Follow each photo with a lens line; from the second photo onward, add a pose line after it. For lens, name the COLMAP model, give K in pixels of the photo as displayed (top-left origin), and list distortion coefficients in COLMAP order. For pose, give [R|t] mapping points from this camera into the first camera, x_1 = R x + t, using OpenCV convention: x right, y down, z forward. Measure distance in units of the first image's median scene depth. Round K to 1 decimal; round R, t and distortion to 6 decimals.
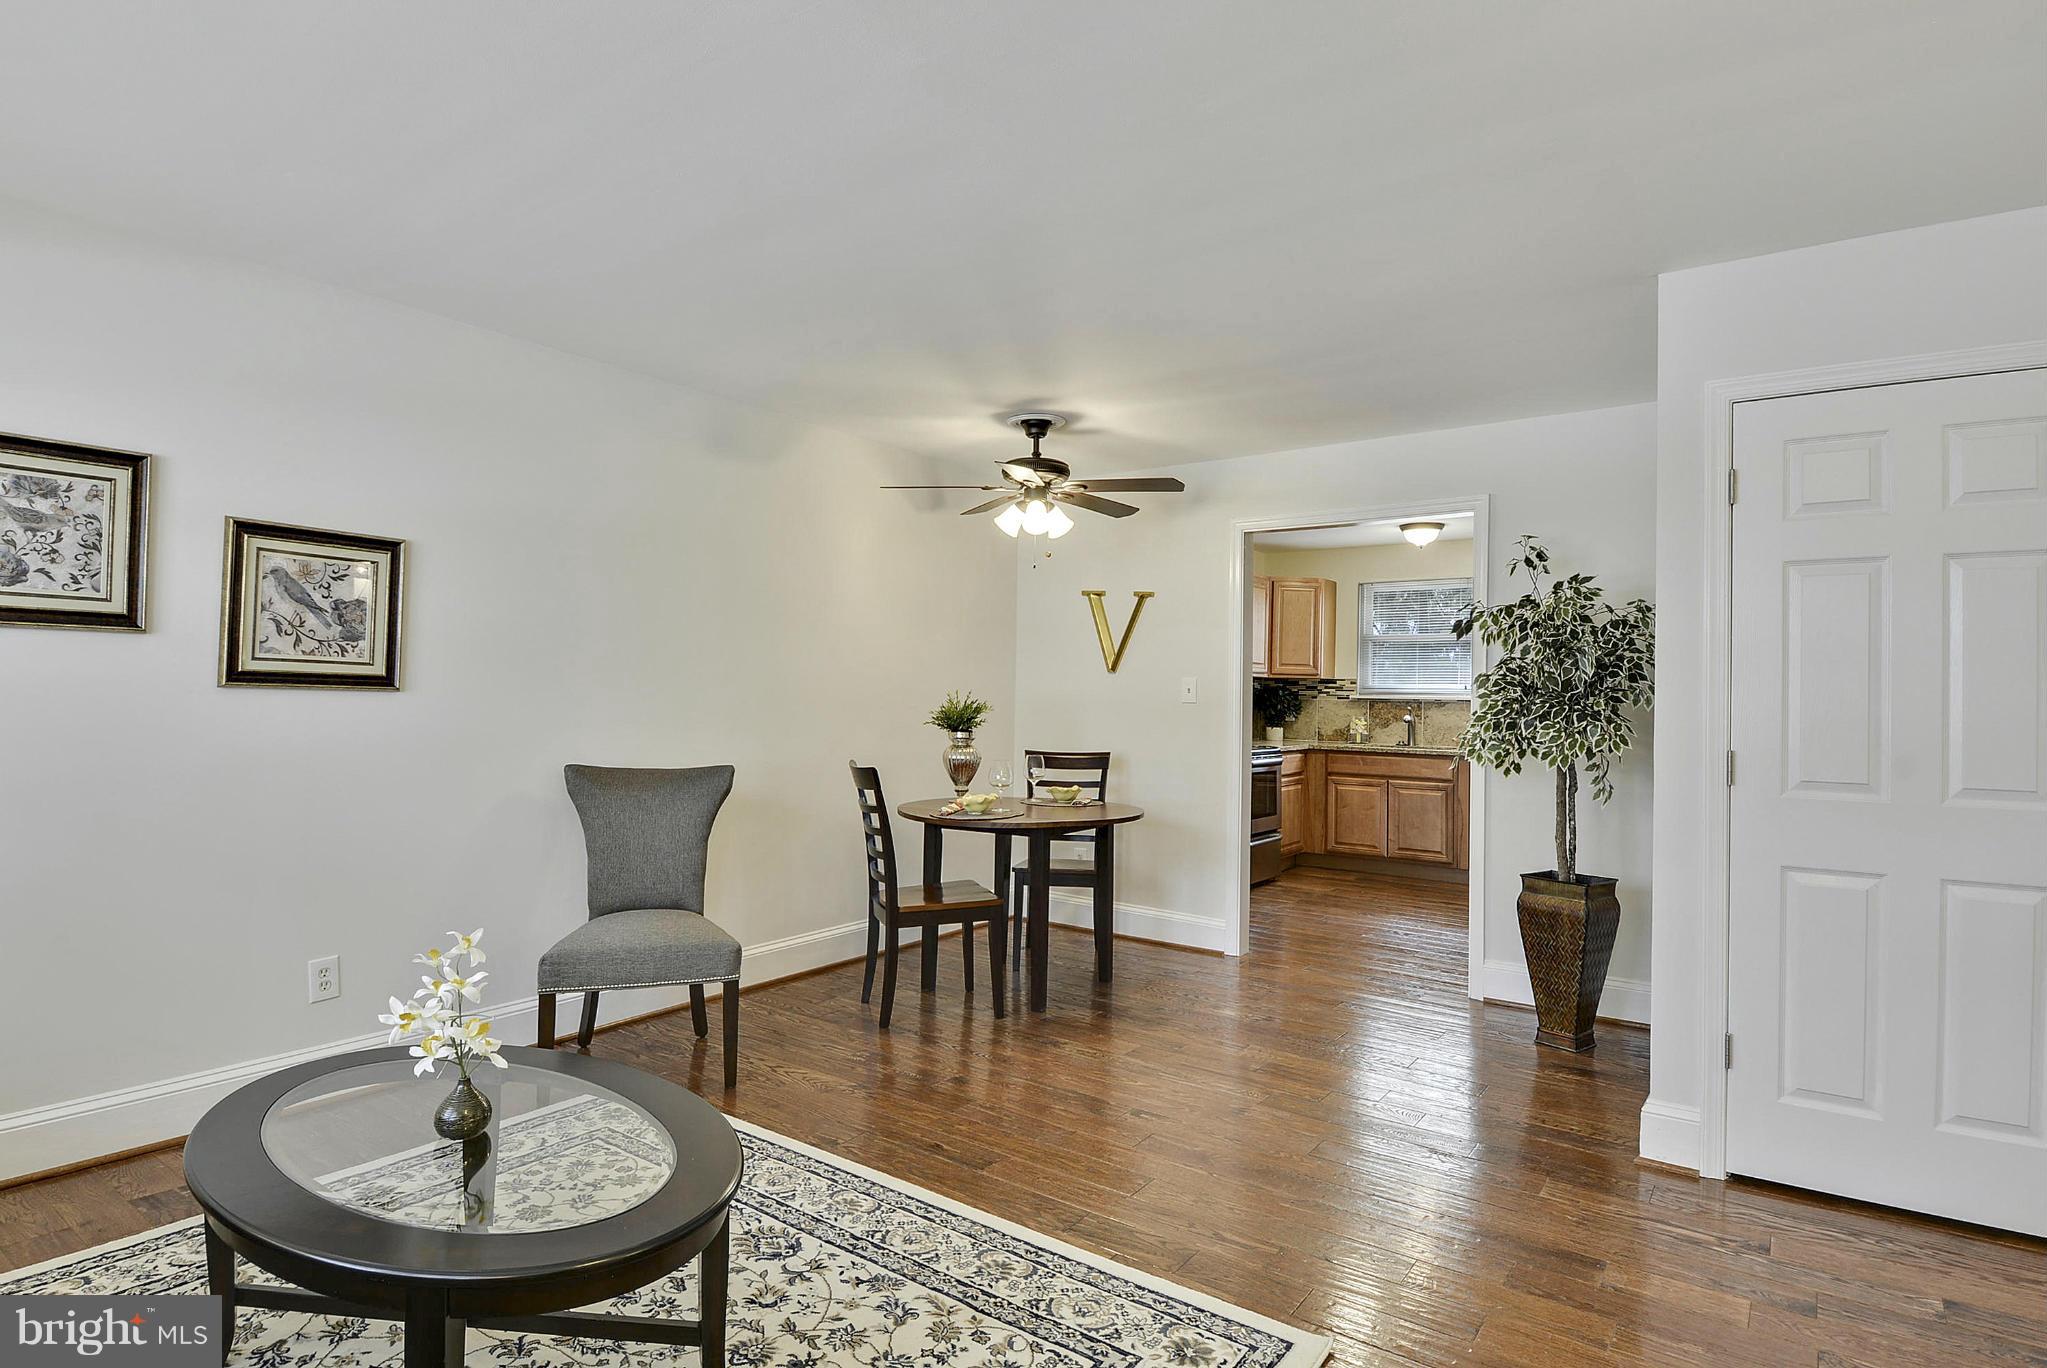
lens RADIAL K [[1053.5, 0, 1064.6], [0, 1053.5, 684.2], [0, 0, 1]] dist [0.017103, -0.013120]
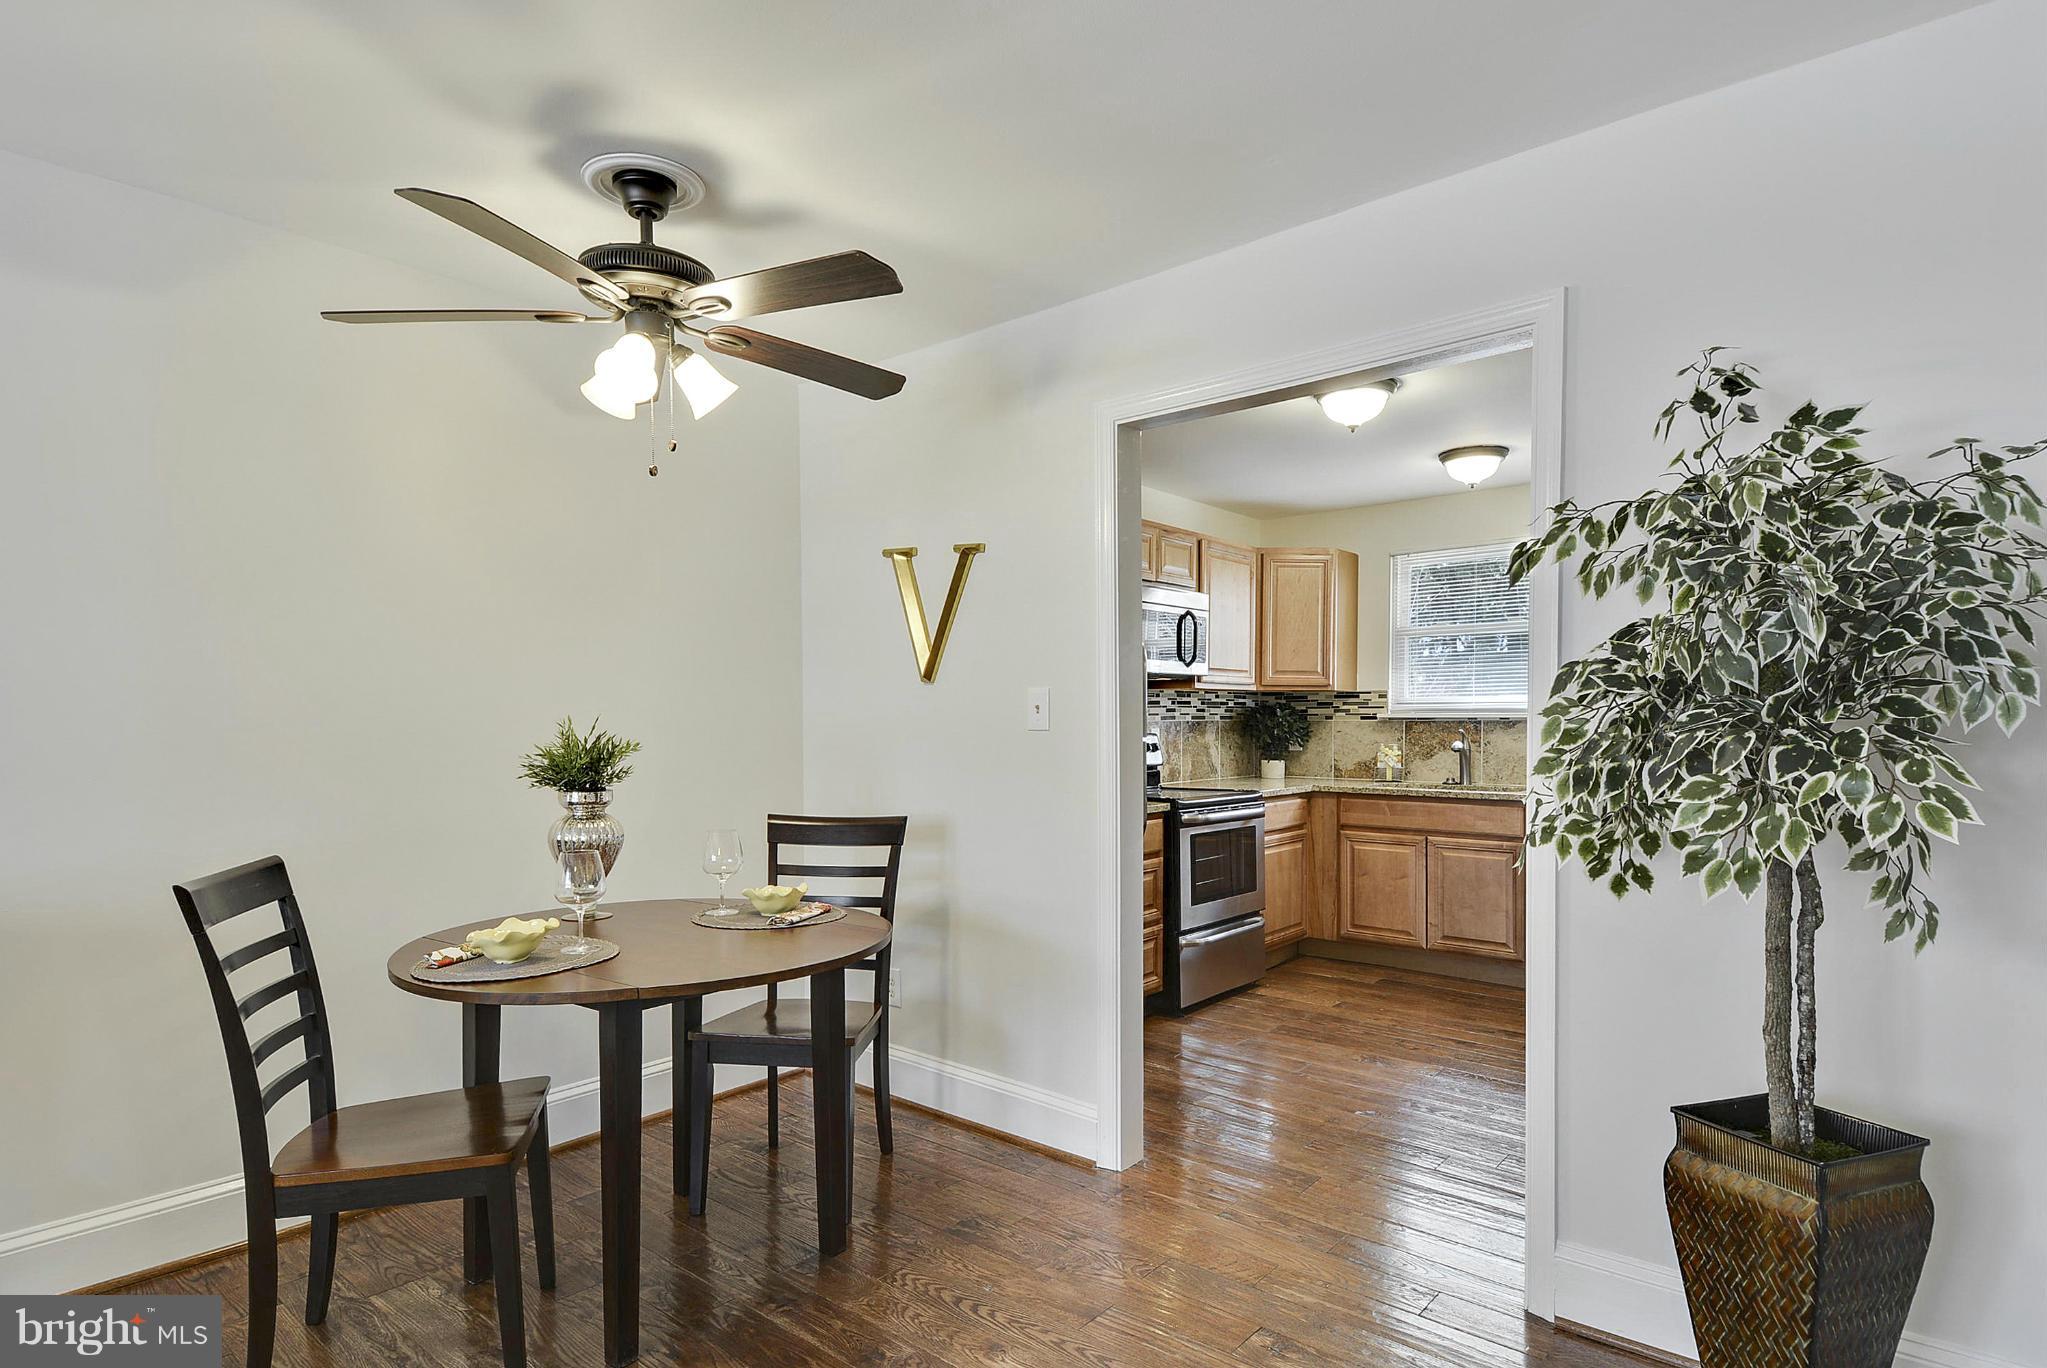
lens RADIAL K [[1053.5, 0, 1009.3], [0, 1053.5, 746.3], [0, 0, 1]] dist [0.017103, -0.013120]
pose [[0.993531, -0.018582, -0.112028, 0.165998], [0.022072, 0.999307, 0.029987, 0.008997], [0.111394, -0.032266, 0.993252, 0.423800]]
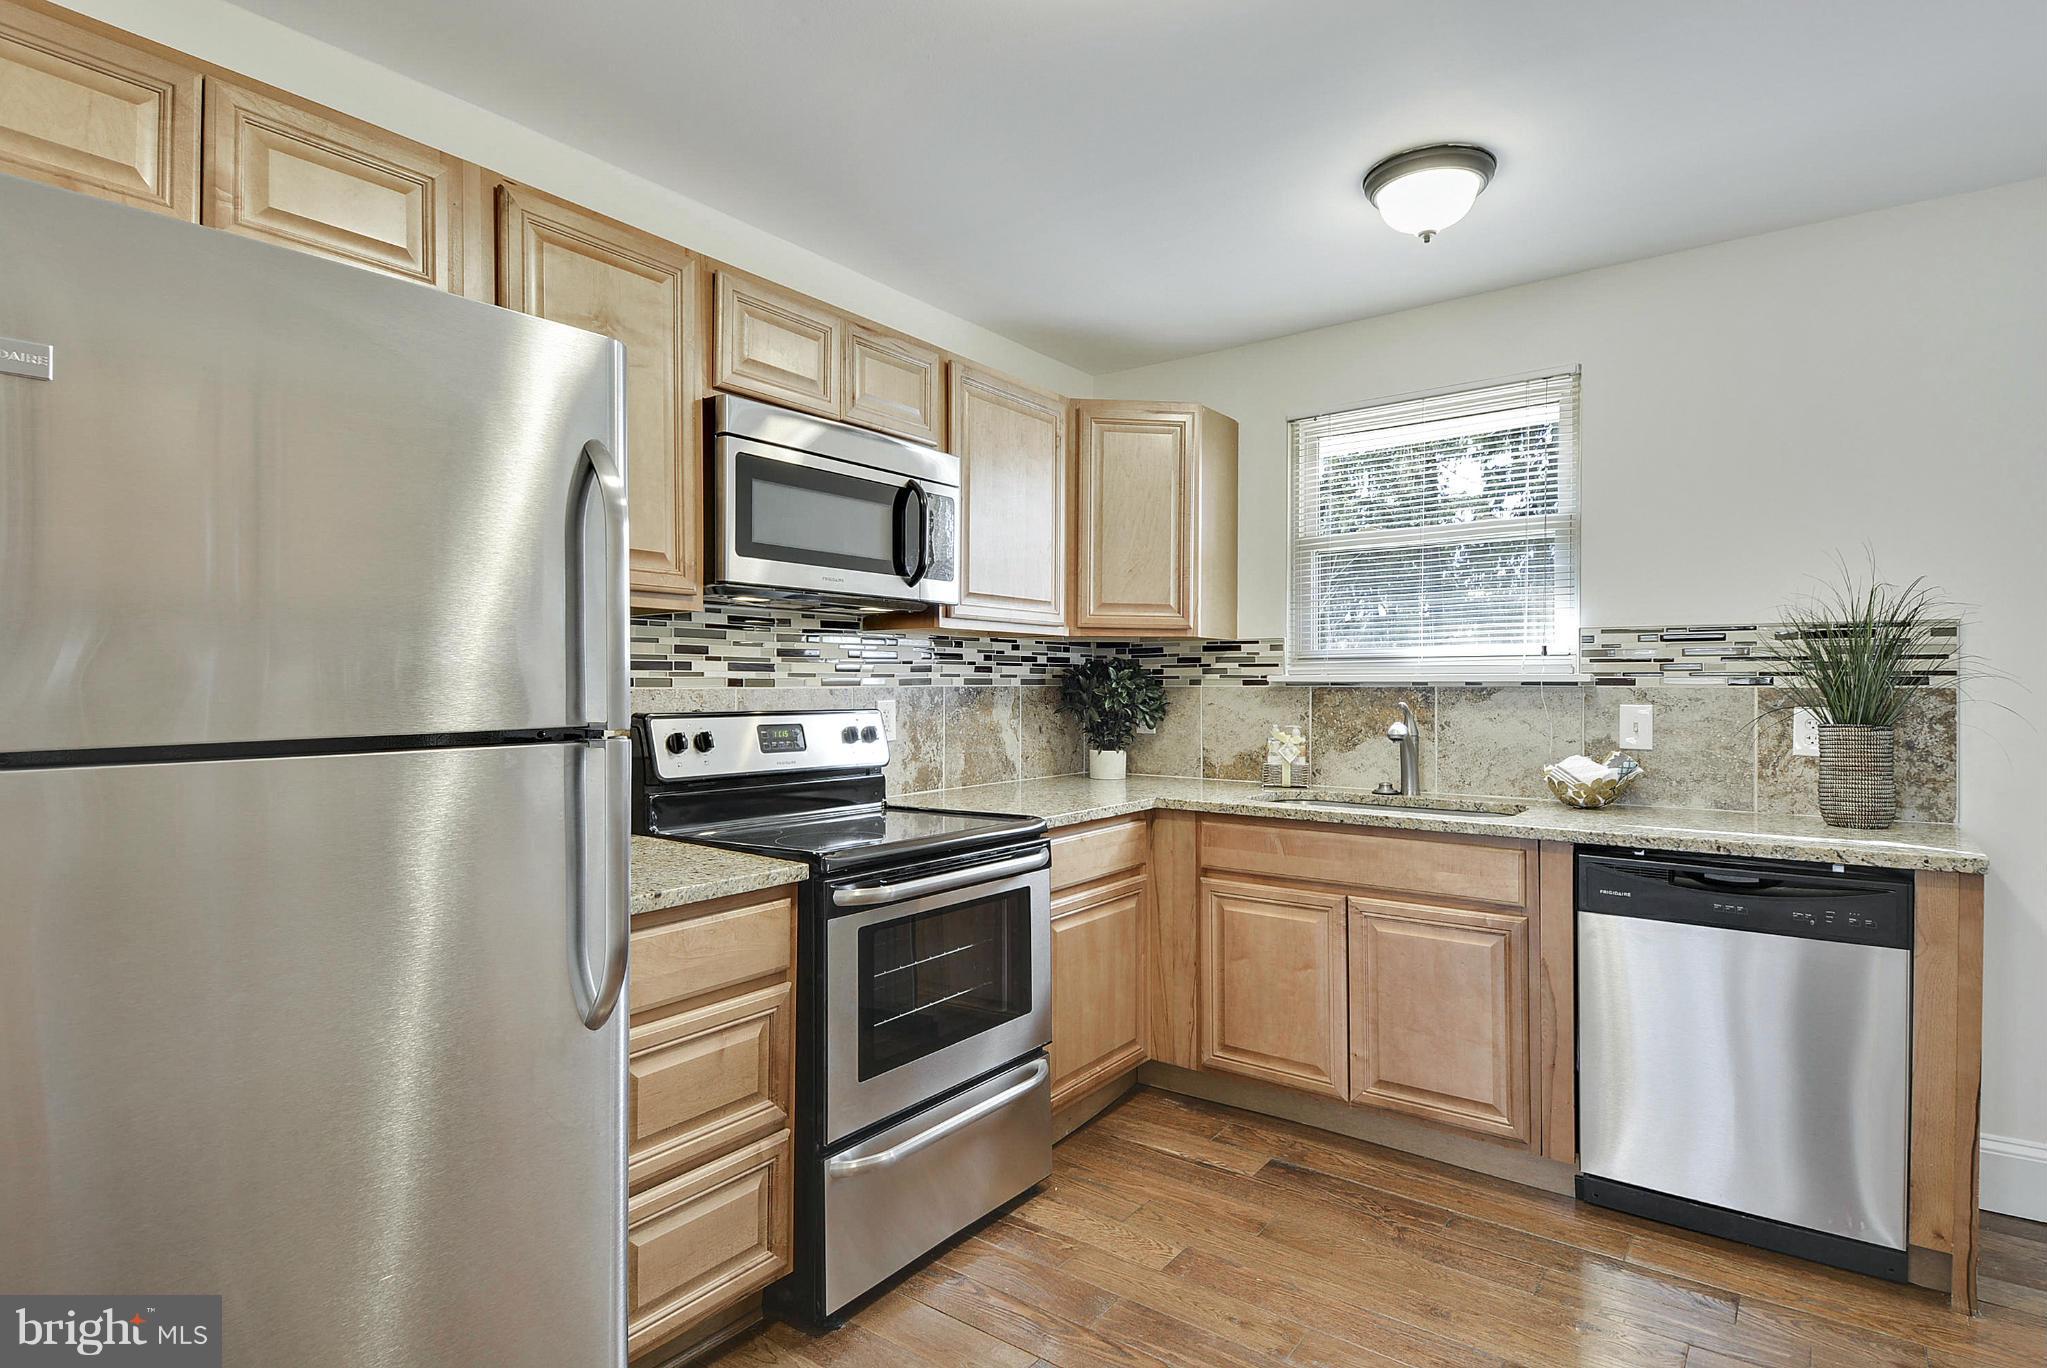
lens RADIAL K [[1053.5, 0, 1013.0], [0, 1053.5, 686.7], [0, 0, 1]] dist [0.017103, -0.013120]
pose [[0.998851, -0.019246, -0.043885, 0.294336], [0.019690, 0.999759, 0.009710, 0.013956], [0.043688, -0.010563, 0.998989, 0.890834]]
